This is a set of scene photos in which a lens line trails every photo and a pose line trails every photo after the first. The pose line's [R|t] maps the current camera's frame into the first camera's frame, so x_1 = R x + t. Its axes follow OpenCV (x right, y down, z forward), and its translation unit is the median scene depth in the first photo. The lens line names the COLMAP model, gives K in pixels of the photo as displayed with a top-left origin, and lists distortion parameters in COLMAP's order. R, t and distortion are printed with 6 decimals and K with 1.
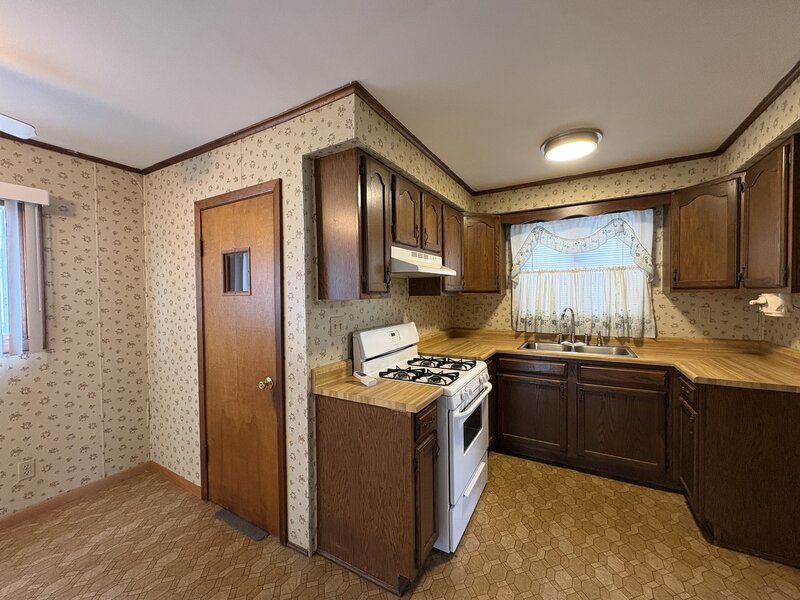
lens RADIAL K [[318.5, 0, 402.9], [0, 318.5, 301.0], [0, 0, 1]] dist [-0.001358, 0.000651]
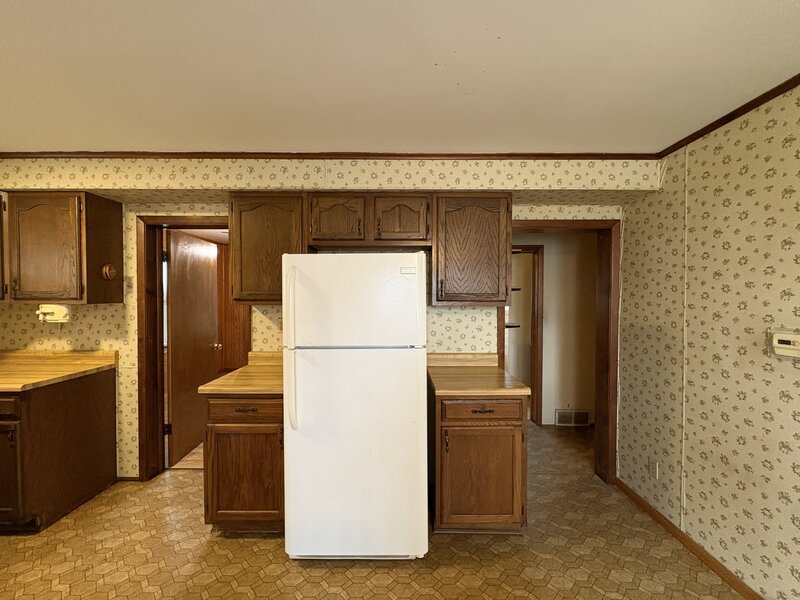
lens RADIAL K [[318.5, 0, 399.6], [0, 318.5, 302.1], [0, 0, 1]] dist [-0.001358, 0.000651]
pose [[-0.492098, -0.006866, 0.870513, -0.514918], [0.023751, 0.999491, 0.021310, -0.022907], [-0.870216, 0.031162, -0.491684, 0.375318]]
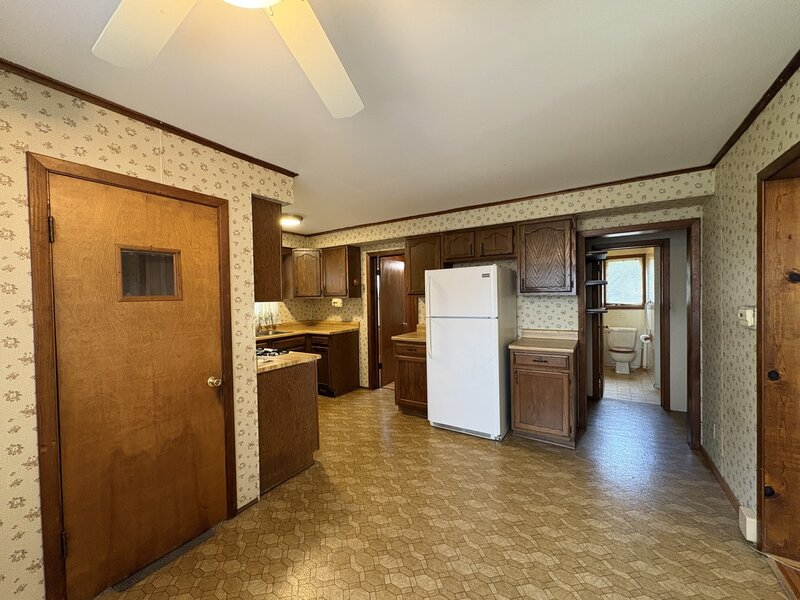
lens RADIAL K [[318.5, 0, 399.7], [0, 318.5, 300.6], [0, 0, 1]] dist [-0.001358, 0.000651]
pose [[0.056682, -0.005910, 0.998375, -1.314490], [0.042532, 0.999089, 0.003499, 0.007522], [-0.997486, 0.042264, 0.056882, 0.272074]]
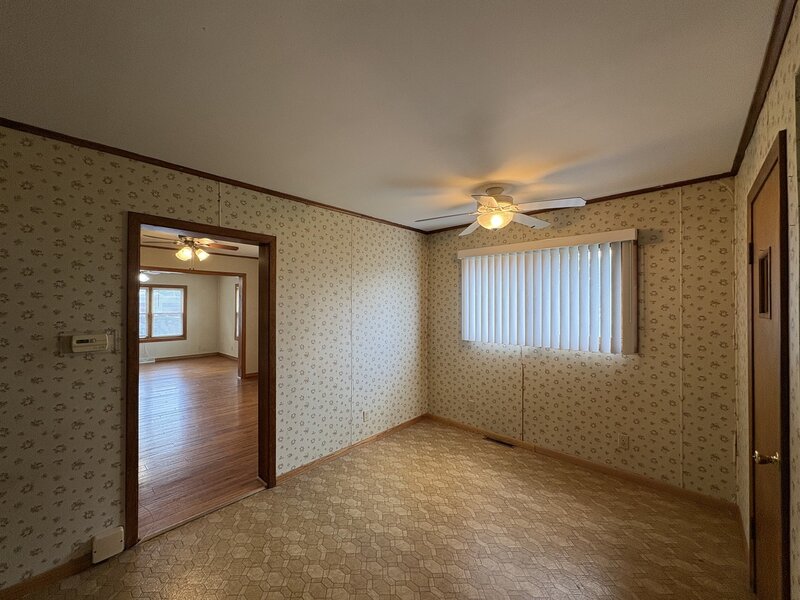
lens RADIAL K [[318.5, 0, 399.7], [0, 318.5, 303.1], [0, 0, 1]] dist [-0.001358, 0.000651]
pose [[-0.228064, -0.000203, -0.973646, 0.322854], [-0.026978, 0.999617, 0.006111, -0.029192], [0.973272, 0.027661, -0.227982, 0.378898]]
